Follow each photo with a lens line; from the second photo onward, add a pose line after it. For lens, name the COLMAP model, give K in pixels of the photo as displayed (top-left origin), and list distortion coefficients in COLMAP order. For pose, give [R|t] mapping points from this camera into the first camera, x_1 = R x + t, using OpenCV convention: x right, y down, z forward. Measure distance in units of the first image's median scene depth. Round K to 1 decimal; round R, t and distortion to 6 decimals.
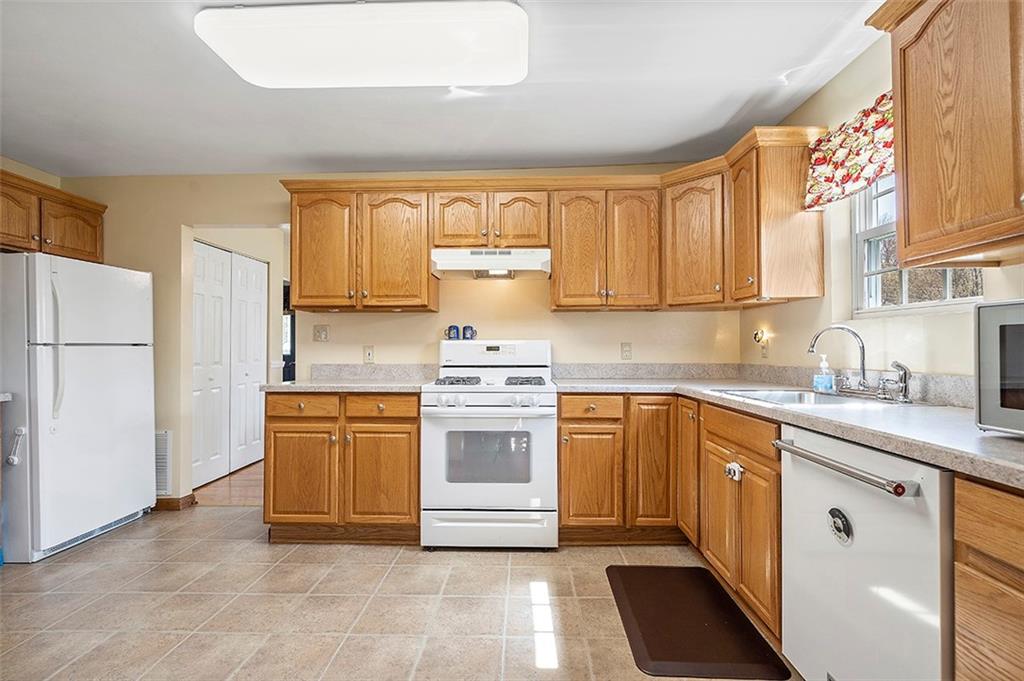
lens RADIAL K [[473.5, 0, 512.0], [0, 473.5, 340.5], [0, 0, 1]] dist [-0.001389, 0.000312]
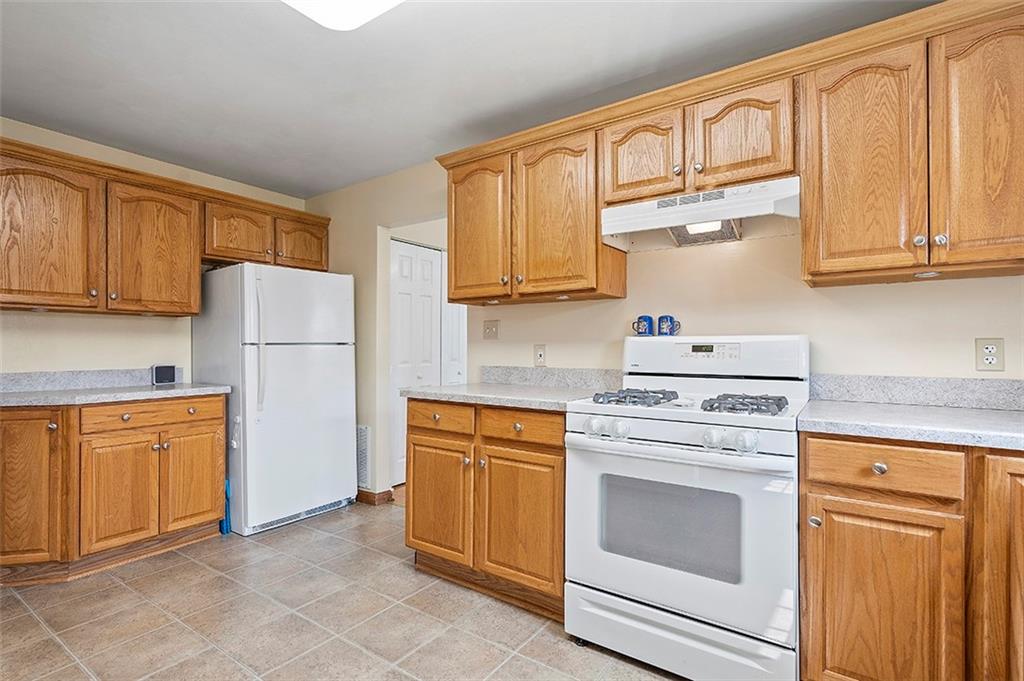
lens RADIAL K [[476.8, 0, 500.9], [0, 476.8, 342.3], [0, 0, 1]] dist [-0.005666, 0.001113]
pose [[0.825033, -0.002827, -0.565078, 0.120509], [0.008632, 0.999934, 0.007601, 0.000923], [0.565019, -0.011149, 0.825003, 0.353407]]
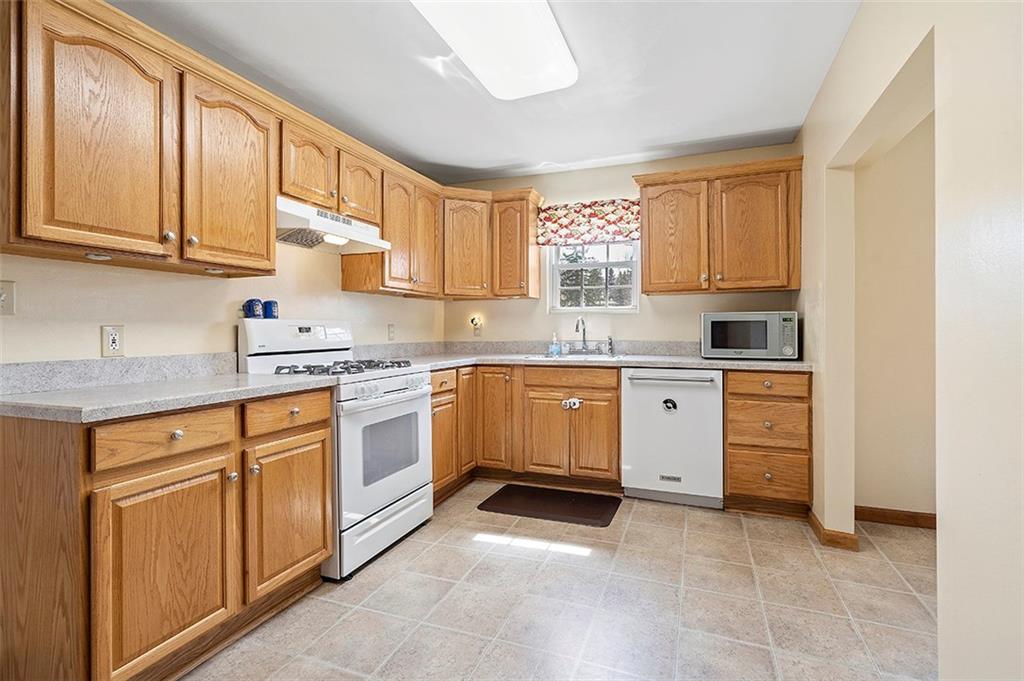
lens RADIAL K [[458.3, 0, 540.3], [0, 458.3, 320.9], [0, 0, 1]] dist [0.000378, 0.000186]
pose [[0.327434, 0.017668, 0.944709, -0.776653], [-0.013134, 0.999814, -0.014146, 0.008337], [-0.944783, -0.007776, 0.327605, 0.414766]]
